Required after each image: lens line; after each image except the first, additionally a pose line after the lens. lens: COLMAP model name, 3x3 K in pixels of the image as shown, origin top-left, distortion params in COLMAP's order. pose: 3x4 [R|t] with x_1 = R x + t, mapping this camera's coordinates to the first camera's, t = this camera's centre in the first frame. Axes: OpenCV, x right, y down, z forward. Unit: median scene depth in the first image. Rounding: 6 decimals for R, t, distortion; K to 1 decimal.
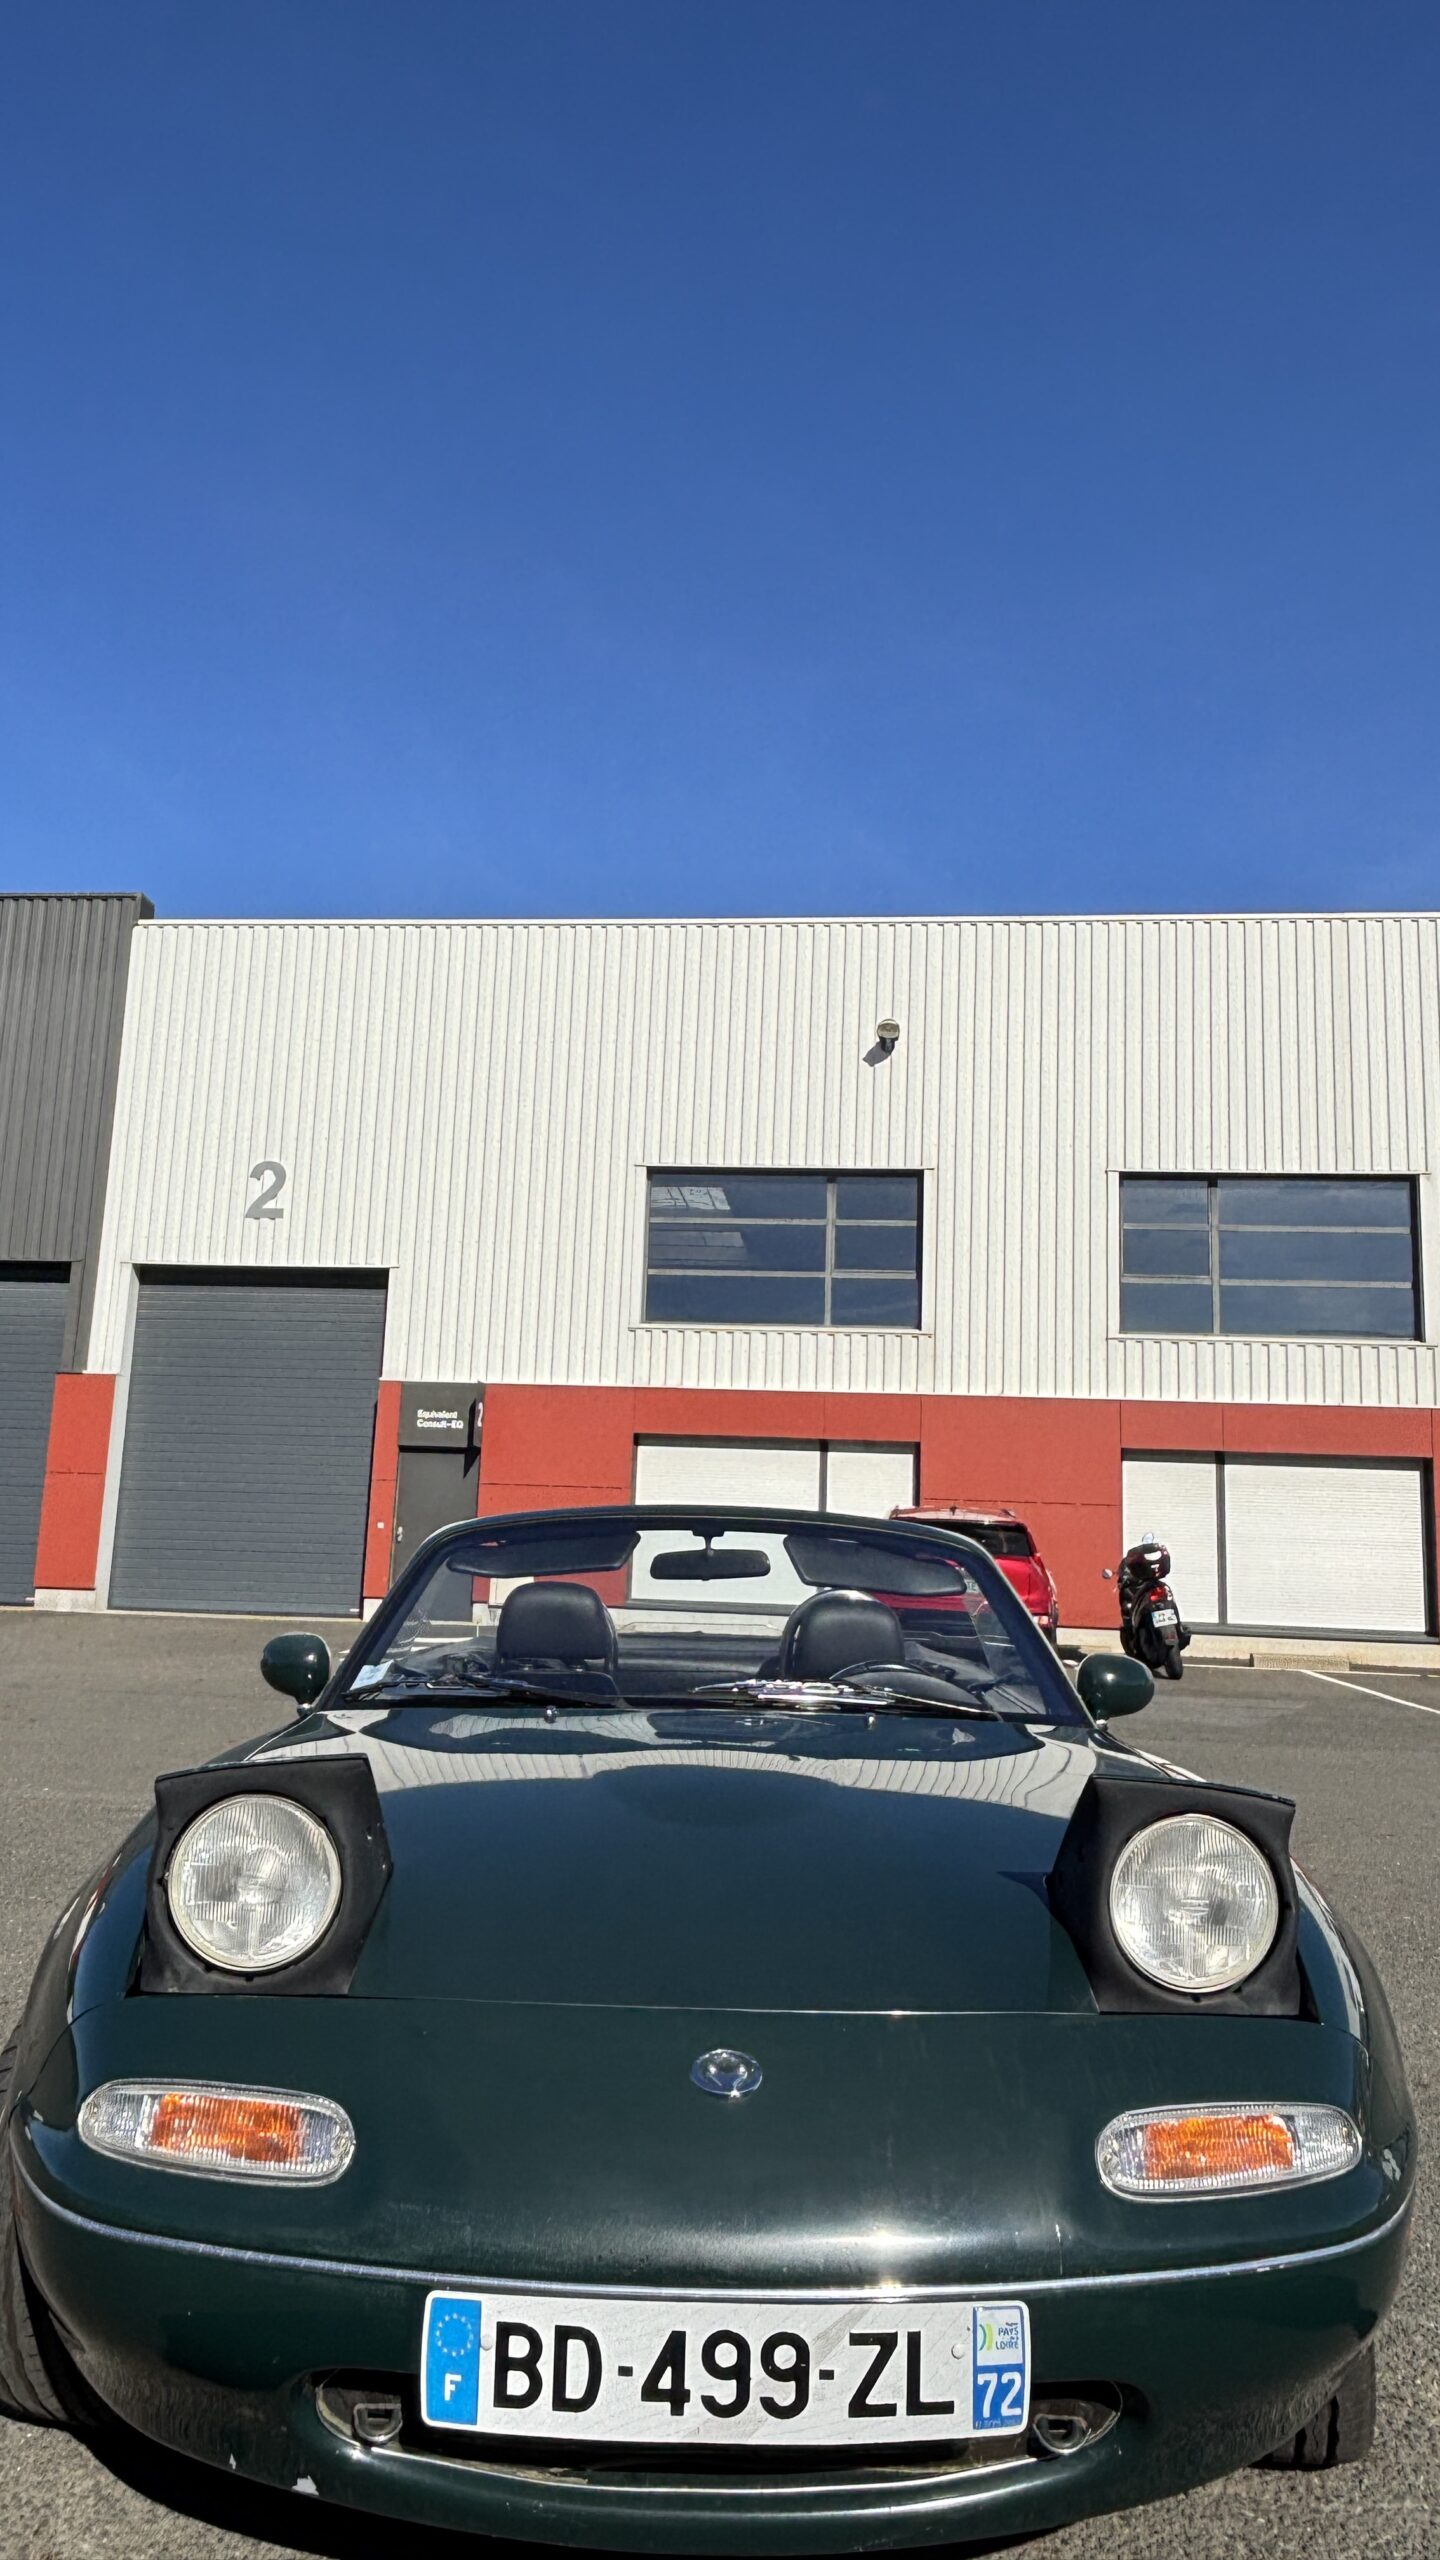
lens RADIAL K [[1699.1, 0, 720.0], [0, 1699.1, 1280.0], [0, 0, 1]] dist [0.055116, 0.000892]
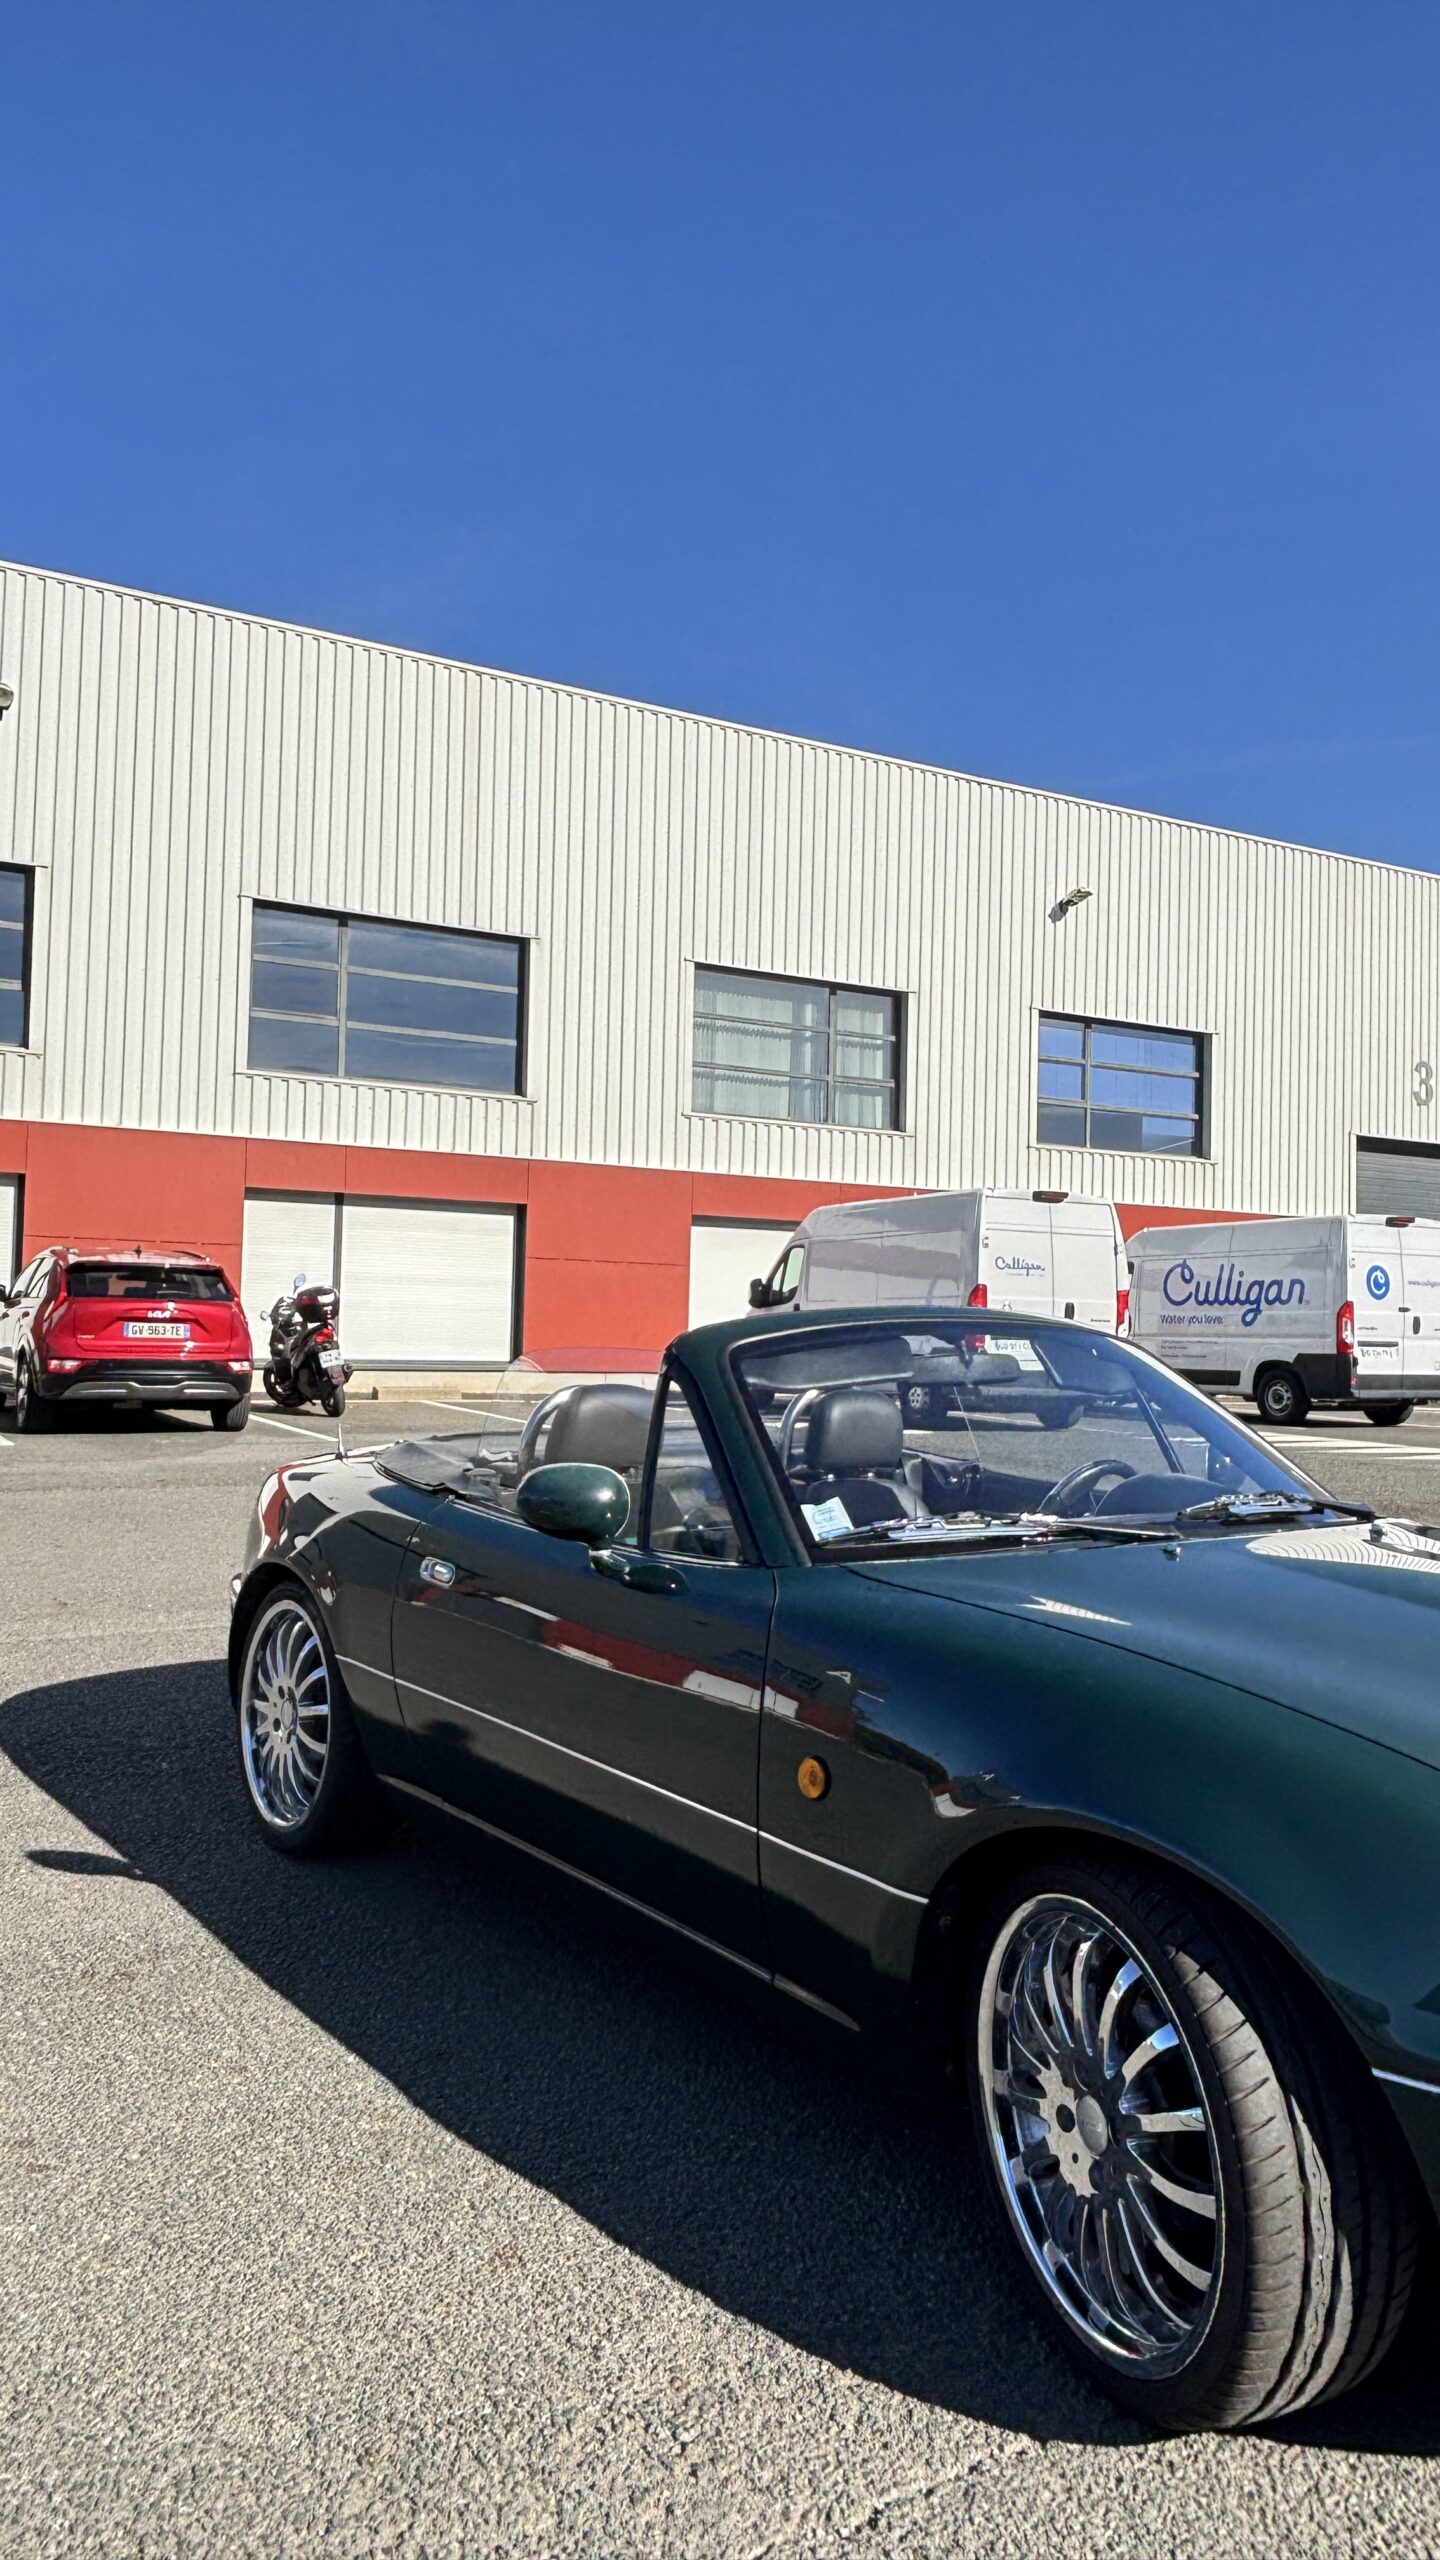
lens RADIAL K [[1780.3, 0, 720.0], [0, 1780.3, 1280.0], [0, 0, 1]] dist [0.041028, 0.000869]
pose [[0.812046, -0.000236, 0.583594, -0.139139], [-0.090416, 0.987874, 0.126210, -0.002574], [-0.576547, -0.155255, 0.802178, 0.015261]]
